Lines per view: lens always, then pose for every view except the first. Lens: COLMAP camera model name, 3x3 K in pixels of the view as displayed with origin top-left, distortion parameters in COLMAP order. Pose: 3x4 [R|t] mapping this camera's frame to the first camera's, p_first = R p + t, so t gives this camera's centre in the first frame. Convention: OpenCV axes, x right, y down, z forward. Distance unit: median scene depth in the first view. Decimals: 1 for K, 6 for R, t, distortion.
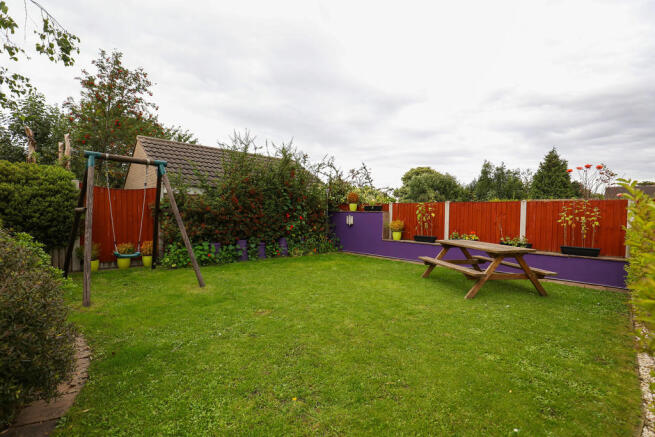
lens RADIAL K [[302.8, 0, 327.5], [0, 302.8, 218.5], [0, 0, 1]] dist [-0.034654, 0.006969]
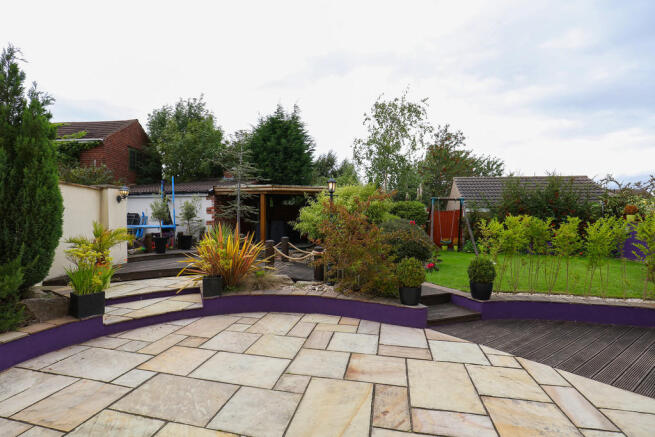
lens RADIAL K [[302.8, 0, 327.5], [0, 302.8, 218.5], [0, 0, 1]] dist [-0.034654, 0.006969]
pose [[0.557775, -0.011021, -0.829919, 0.402013], [-0.016829, 0.999556, -0.024585, 0.010749], [0.829821, 0.027680, 0.557342, -0.566112]]
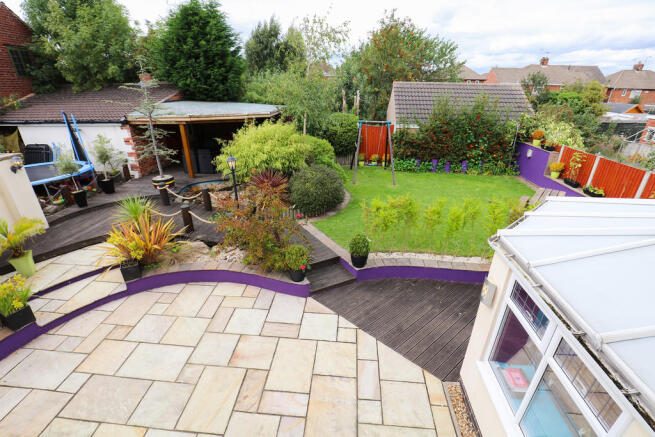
lens RADIAL K [[302.8, 0, 327.5], [0, 302.8, 218.5], [0, 0, 1]] dist [-0.034654, 0.006969]
pose [[0.657898, 0.306586, -0.687877, 0.504830], [-0.016791, 0.919130, 0.393597, -0.241027], [0.752919, -0.247396, 0.609842, -0.473546]]
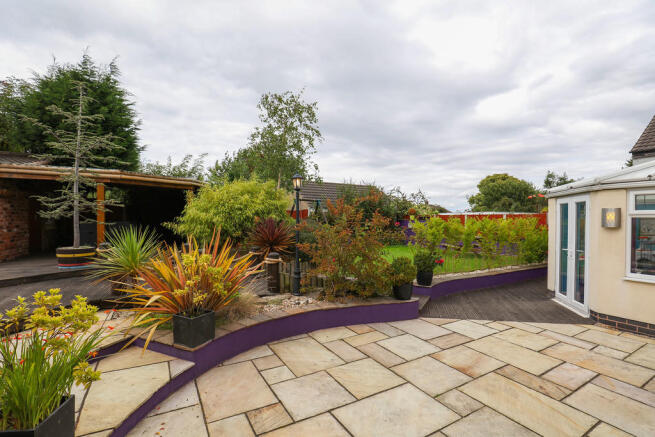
lens RADIAL K [[302.8, 0, 327.5], [0, 302.8, 218.5], [0, 0, 1]] dist [-0.034654, 0.006969]
pose [[0.968720, -0.010279, -0.247945, 0.049684], [0.004140, 0.999672, -0.025271, 0.007399], [0.248124, 0.023454, 0.968444, -0.736400]]
